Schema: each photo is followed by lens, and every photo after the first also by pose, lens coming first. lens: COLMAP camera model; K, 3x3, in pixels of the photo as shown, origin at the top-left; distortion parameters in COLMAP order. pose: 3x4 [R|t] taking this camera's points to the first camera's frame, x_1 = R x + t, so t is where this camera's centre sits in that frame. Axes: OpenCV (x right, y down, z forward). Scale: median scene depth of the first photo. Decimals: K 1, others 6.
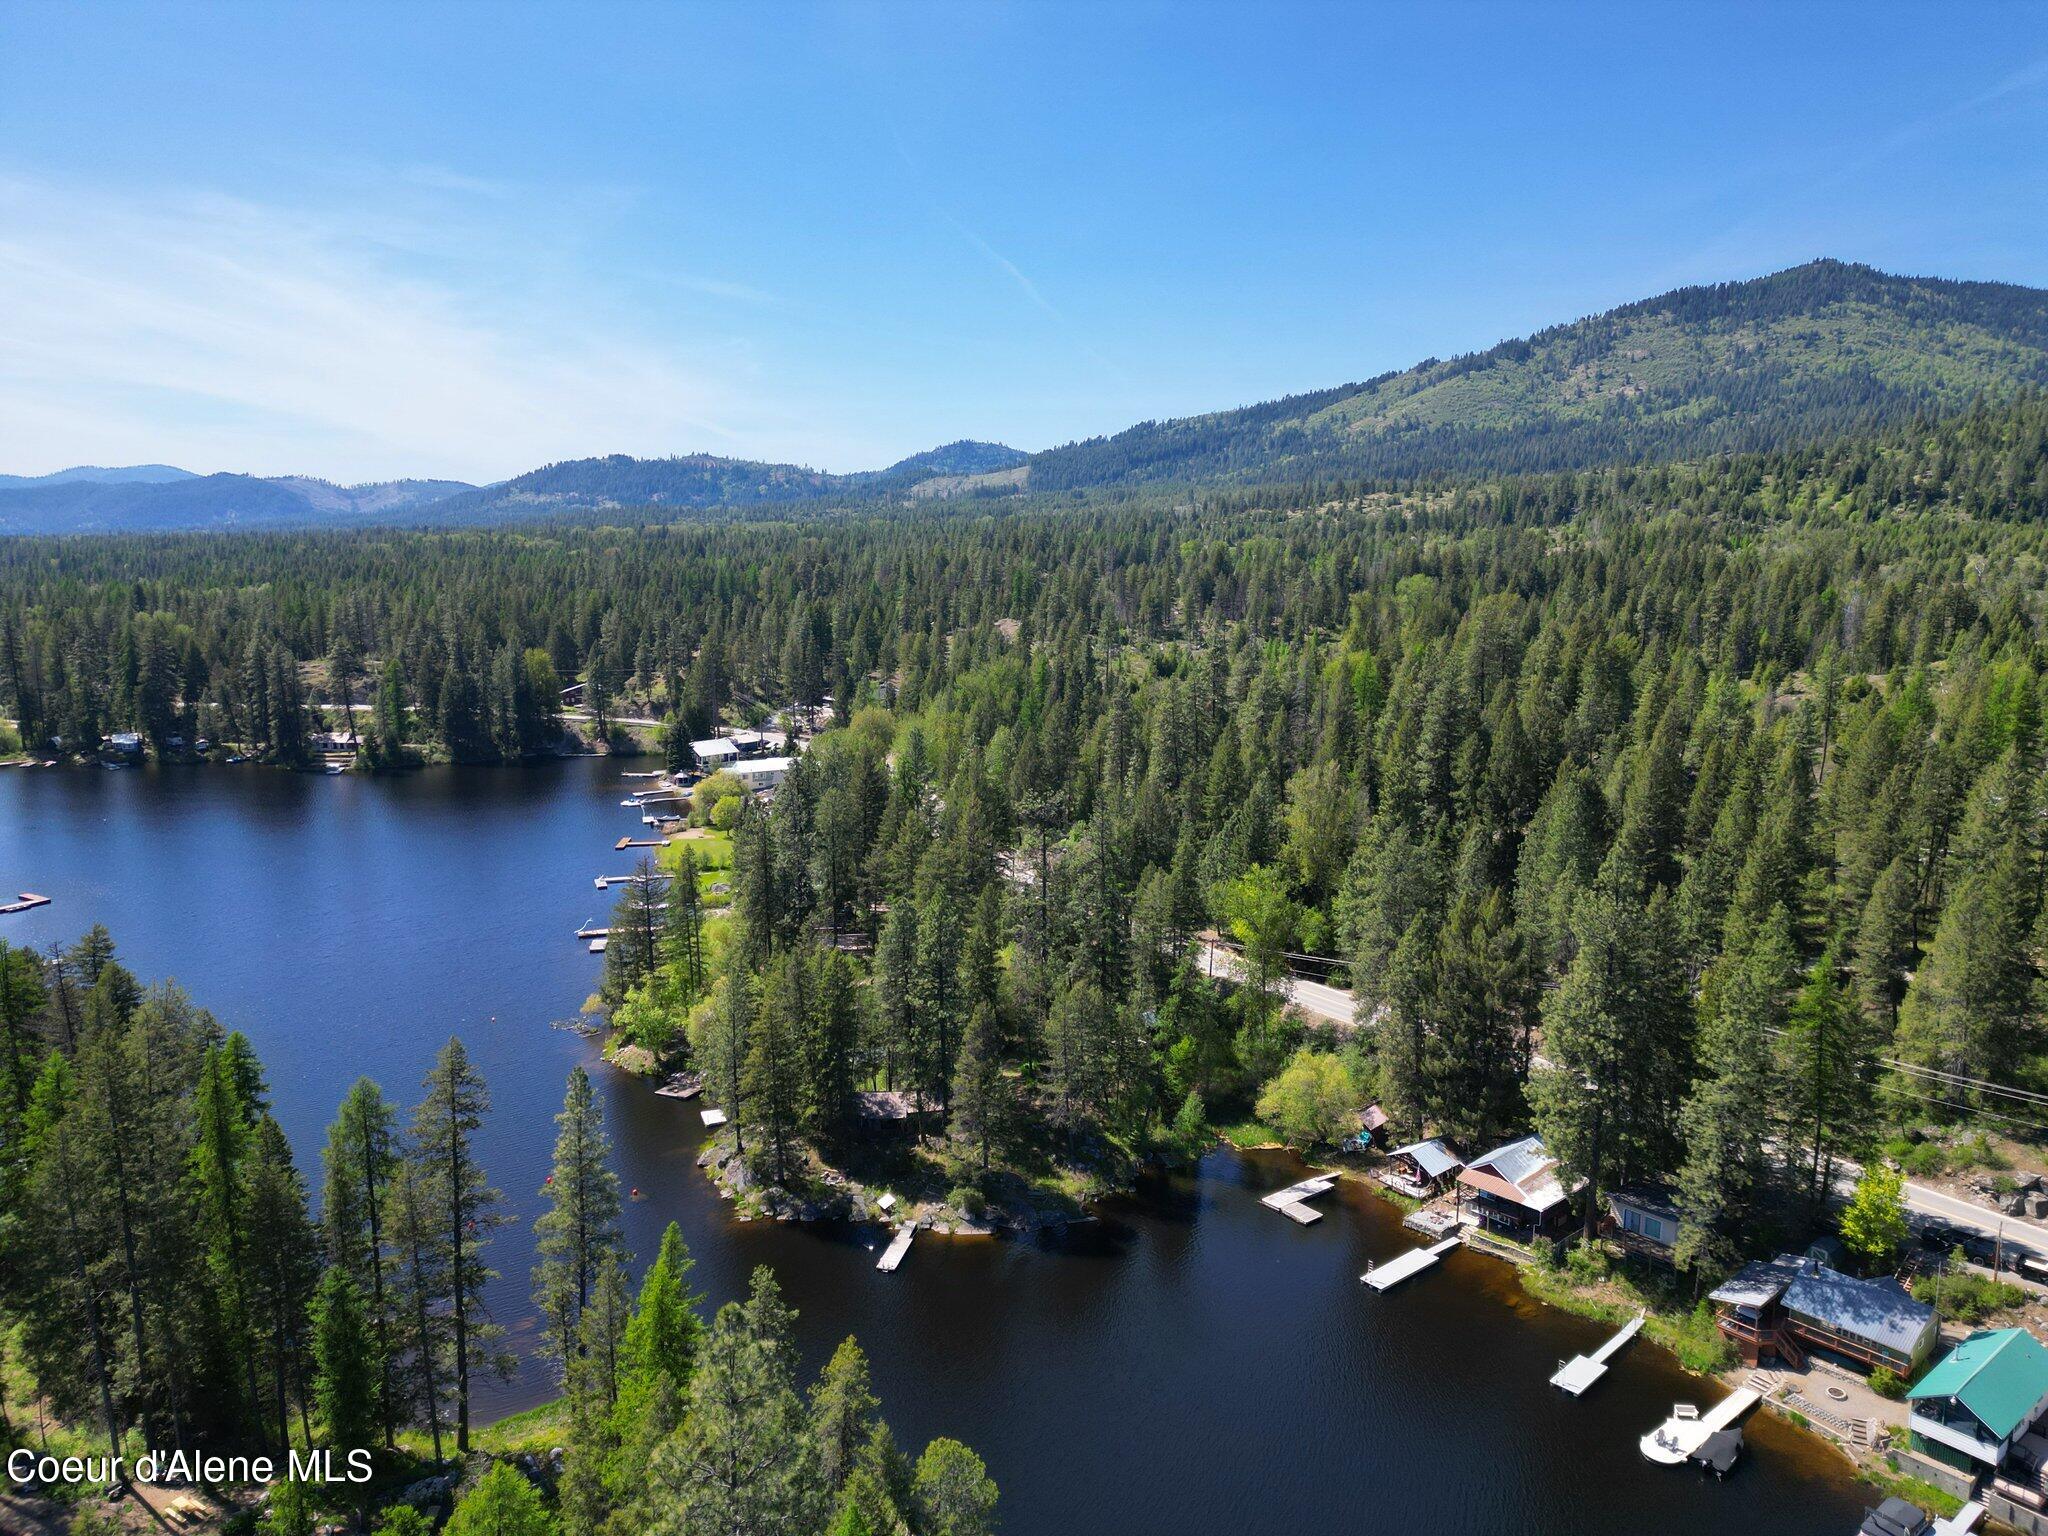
lens RADIAL K [[1410.7, 0, 1015.3], [0, 1410.7, 760.2], [0, 0, 1]] dist [0.086437, -0.082062]
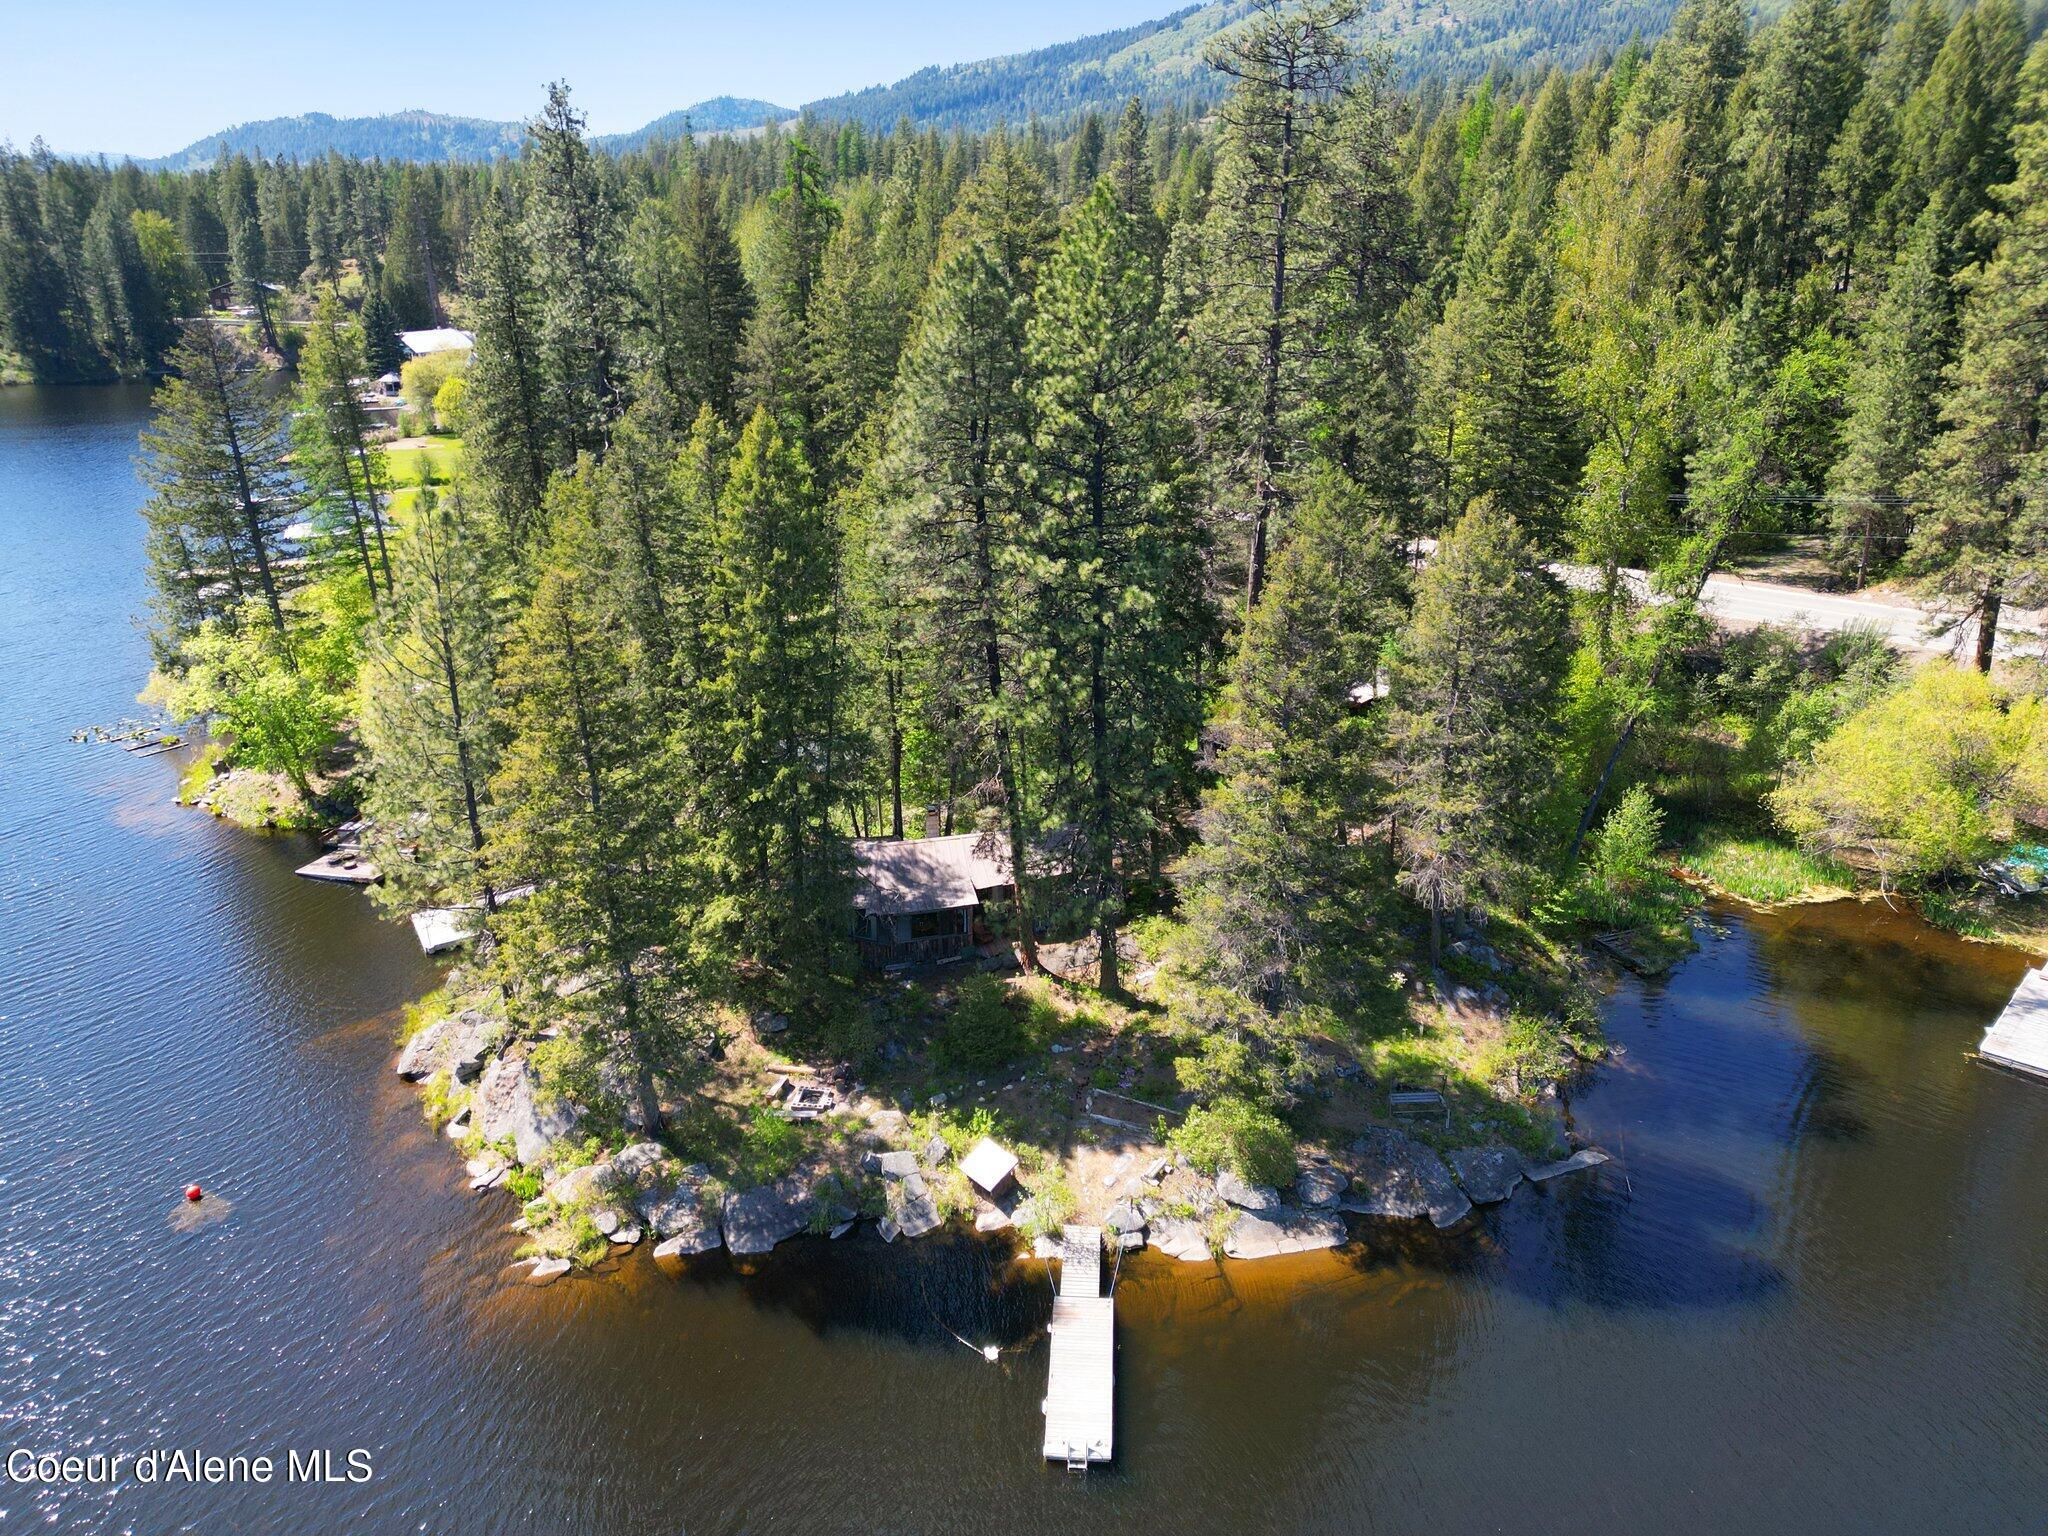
lens RADIAL K [[1410.7, 0, 1015.3], [0, 1410.7, 760.2], [0, 0, 1]] dist [0.086437, -0.082062]
pose [[0.988810, -0.066238, 0.133672, -0.097258], [0.037609, 0.977765, 0.206304, 0.119716], [-0.144365, -0.198968, 0.969314, 0.554535]]
